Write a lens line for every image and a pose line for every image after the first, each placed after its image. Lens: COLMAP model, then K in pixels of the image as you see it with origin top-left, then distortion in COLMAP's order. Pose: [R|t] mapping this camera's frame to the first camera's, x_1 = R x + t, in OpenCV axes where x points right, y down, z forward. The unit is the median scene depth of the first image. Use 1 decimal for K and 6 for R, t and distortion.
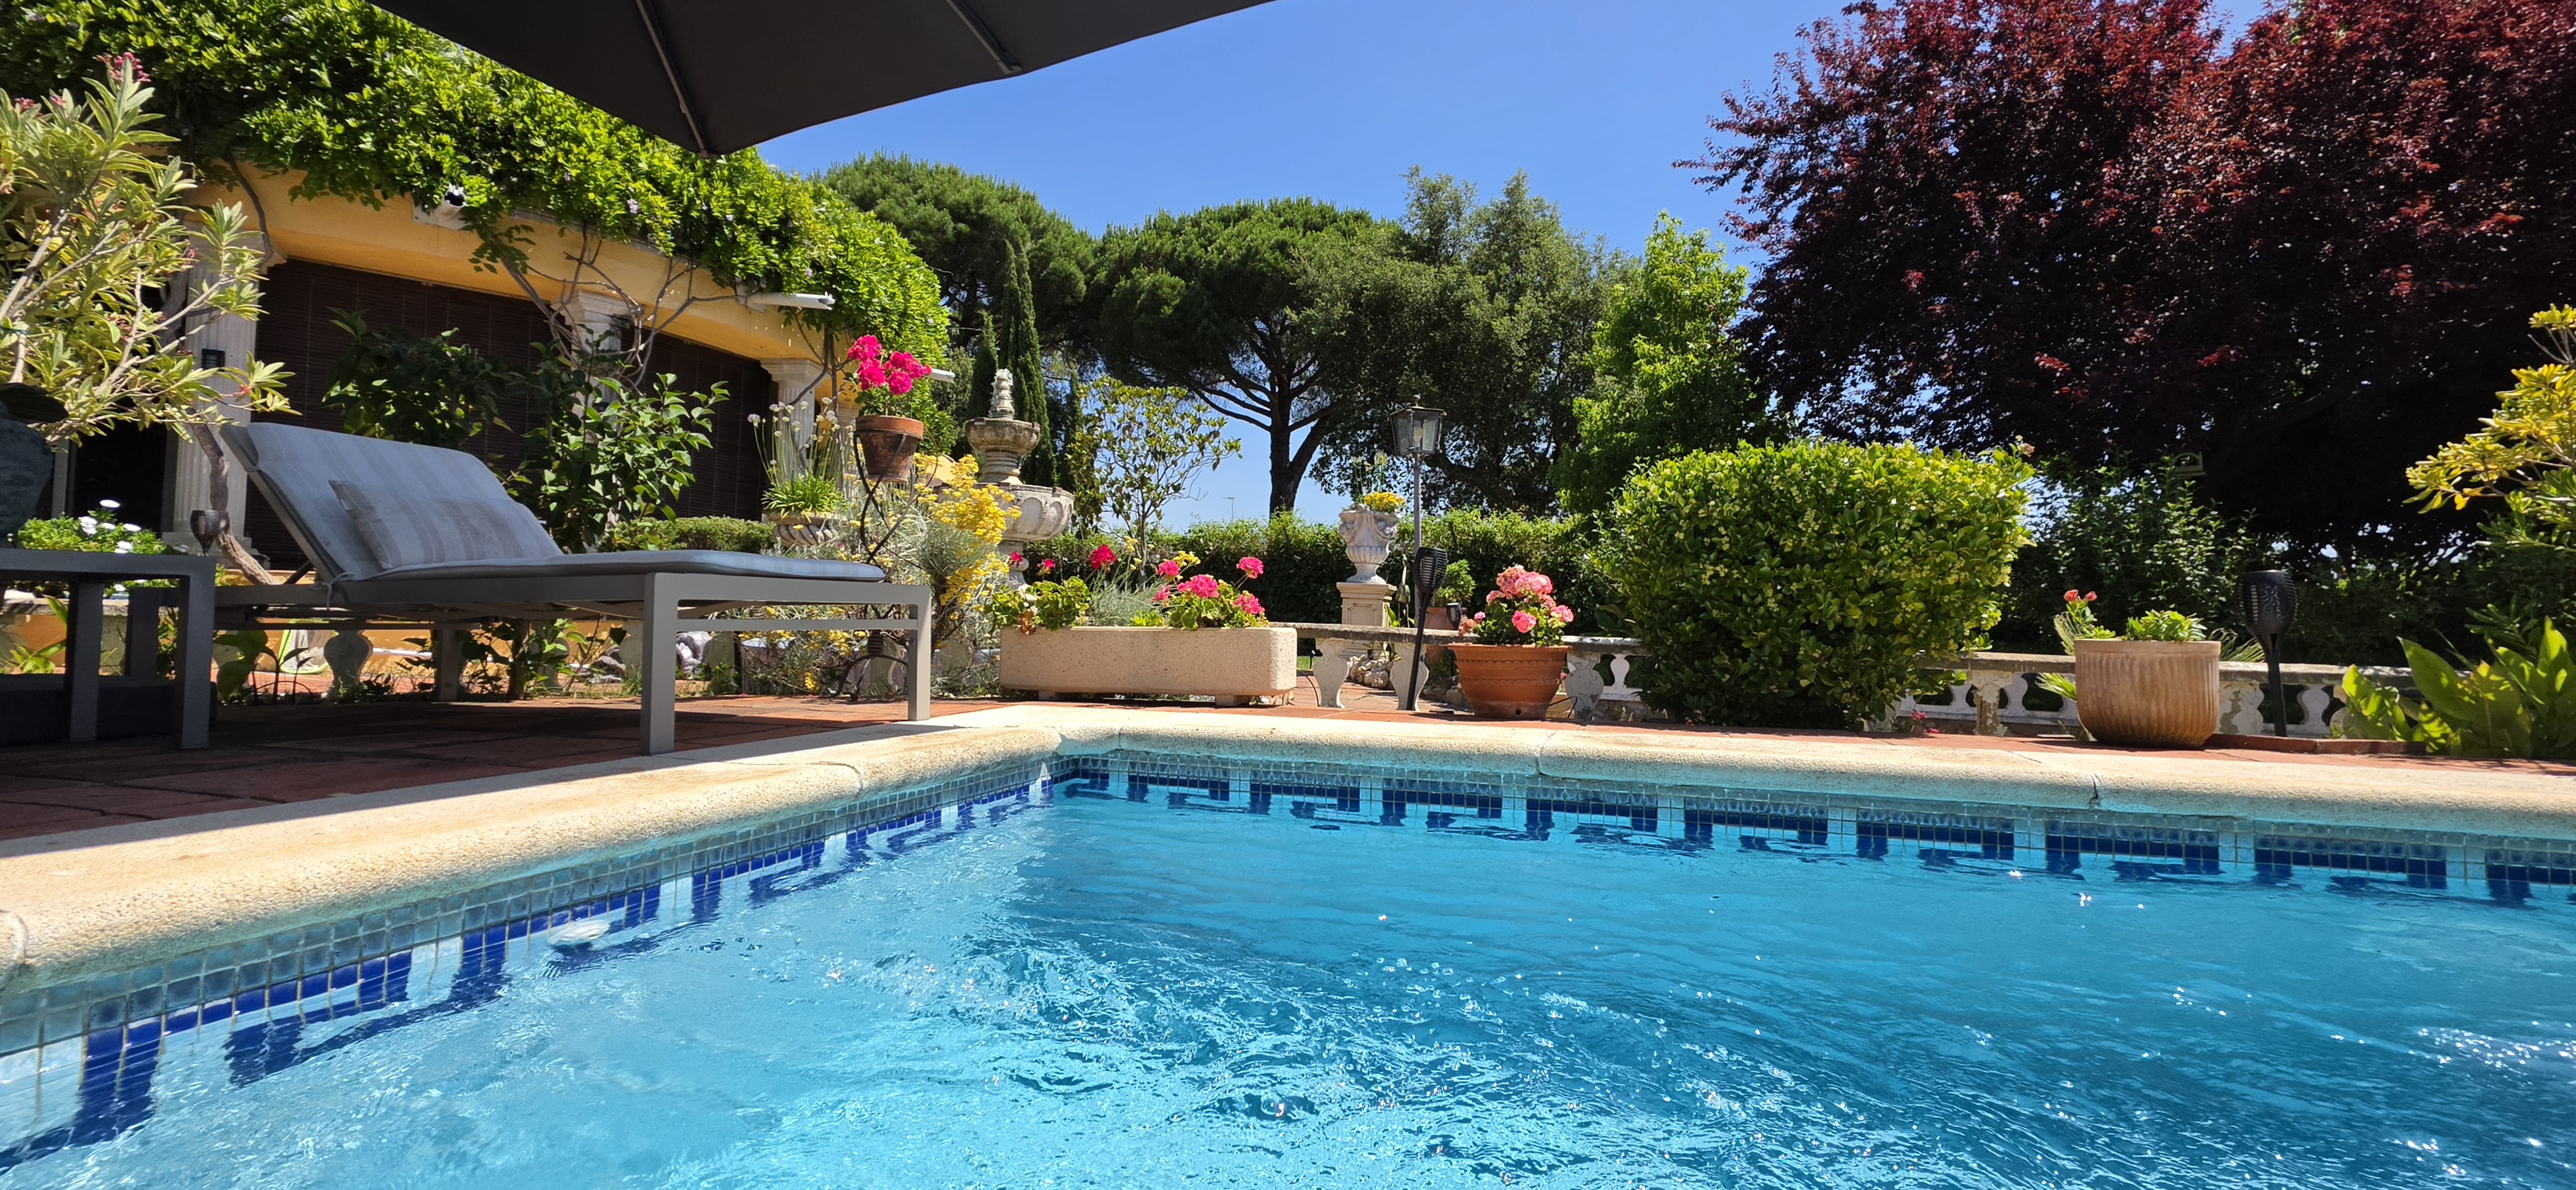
lens RADIAL K [[1033.9, 0, 1285.0], [0, 1033.9, 585.5], [0, 0, 1]] dist [-0.004149, -0.000587]
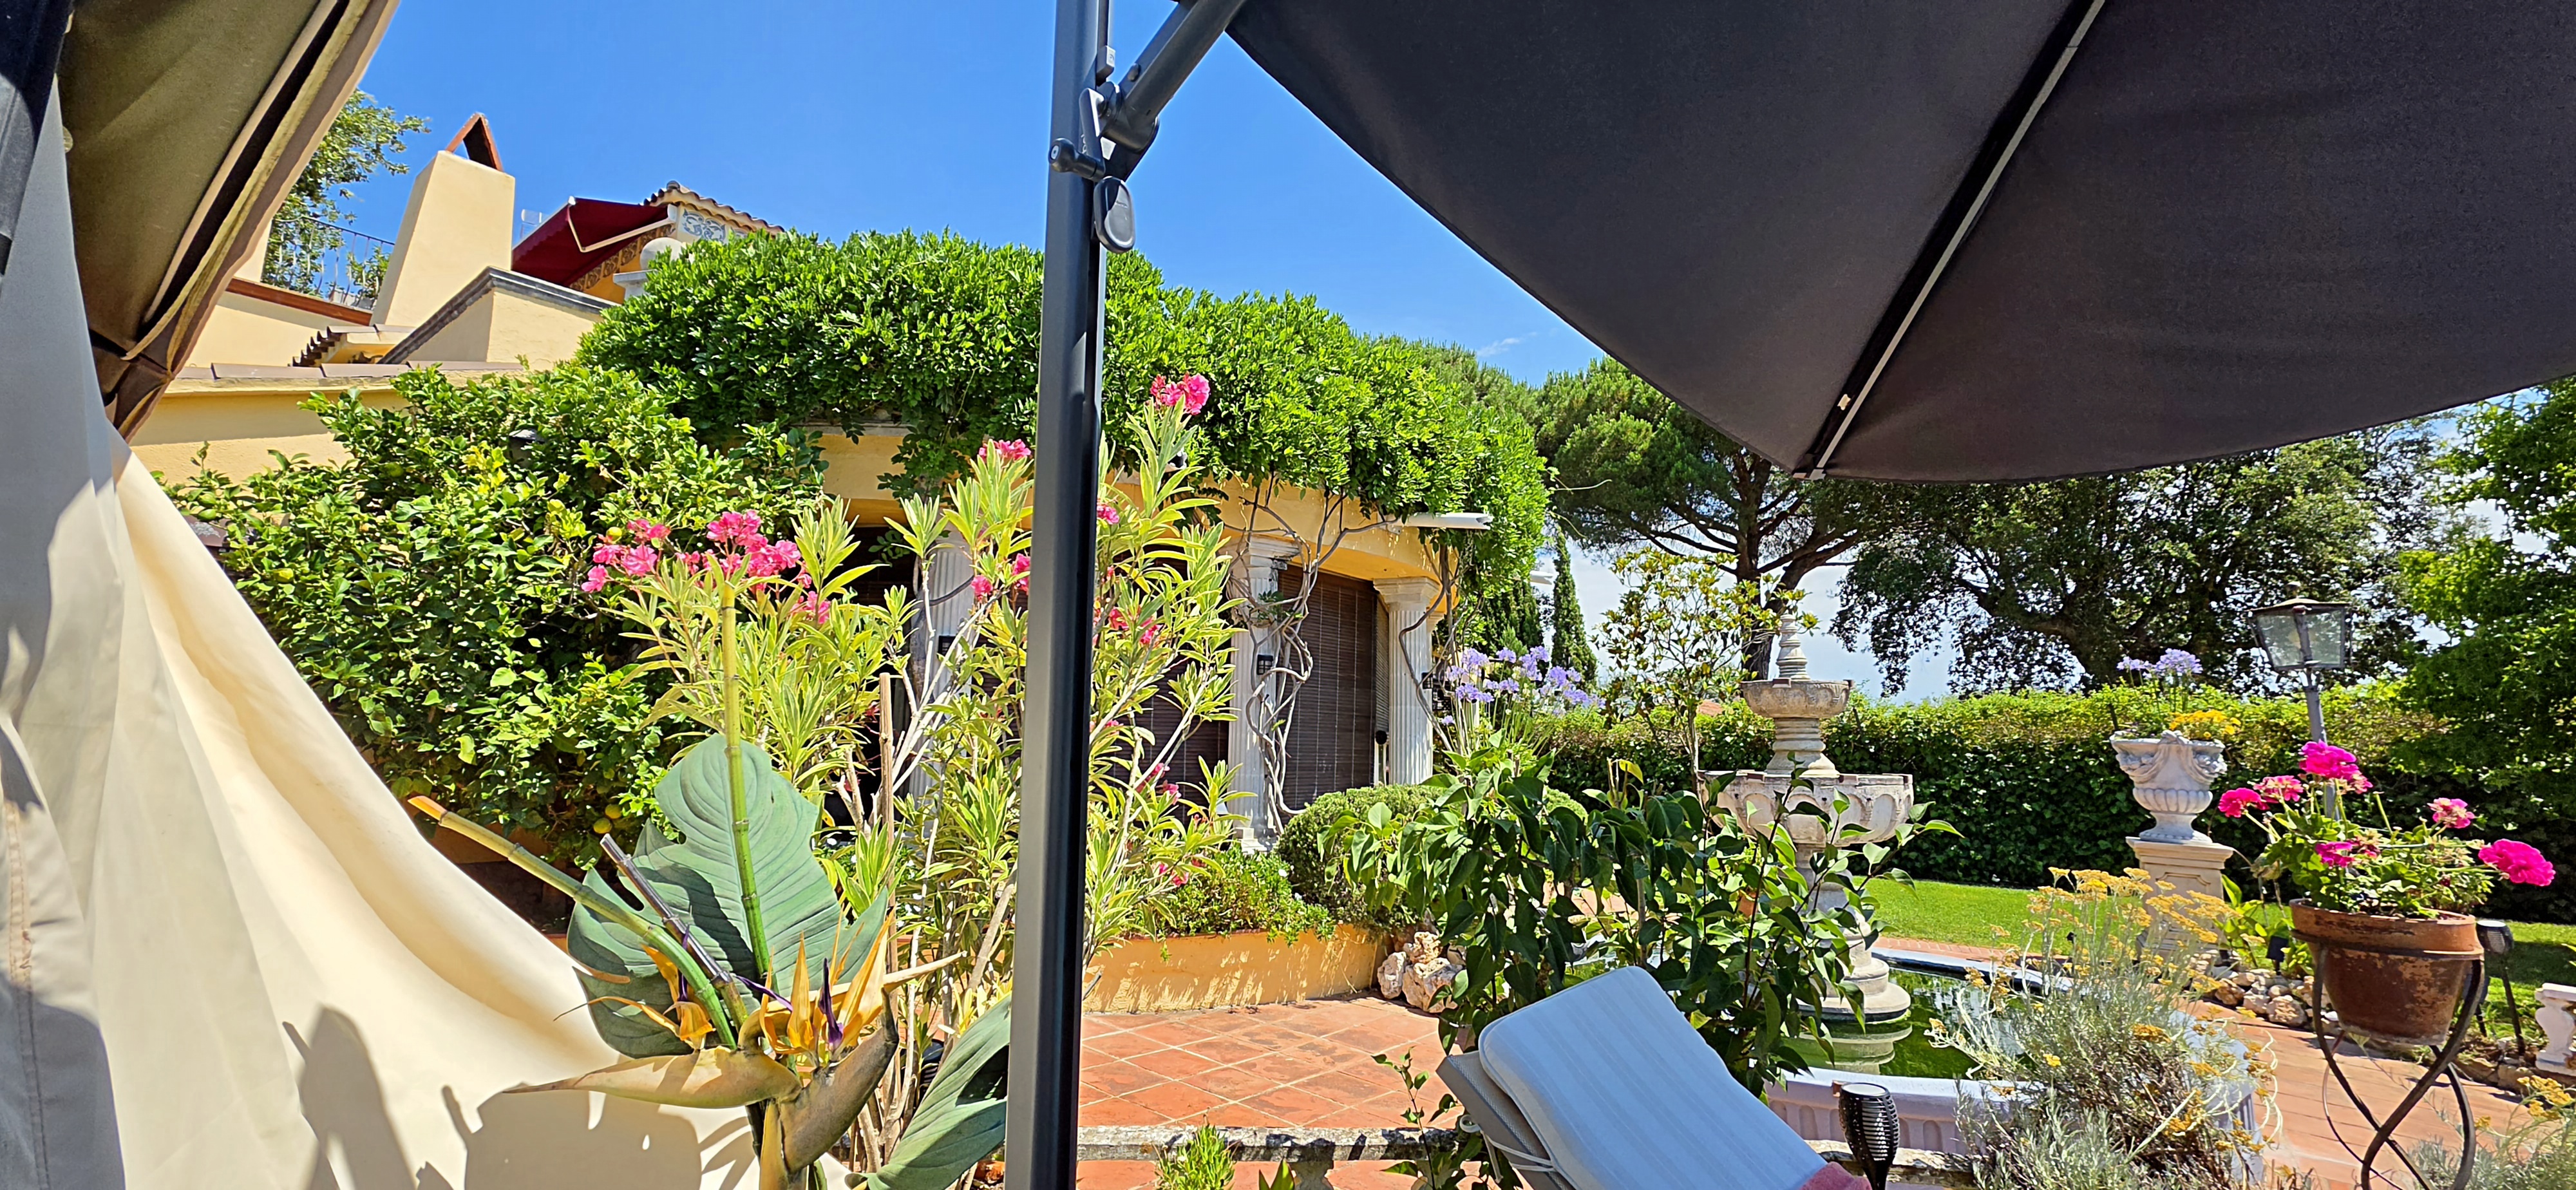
lens RADIAL K [[1031.7, 0, 1289.2], [0, 1031.7, 575.4], [0, 0, 1]] dist [-0.002472, 0.000249]
pose [[0.942843, -0.052982, -0.328999, -0.344019], [0.008244, 0.990686, -0.135913, -0.124586], [0.333136, 0.125433, 0.934498, 0.162445]]
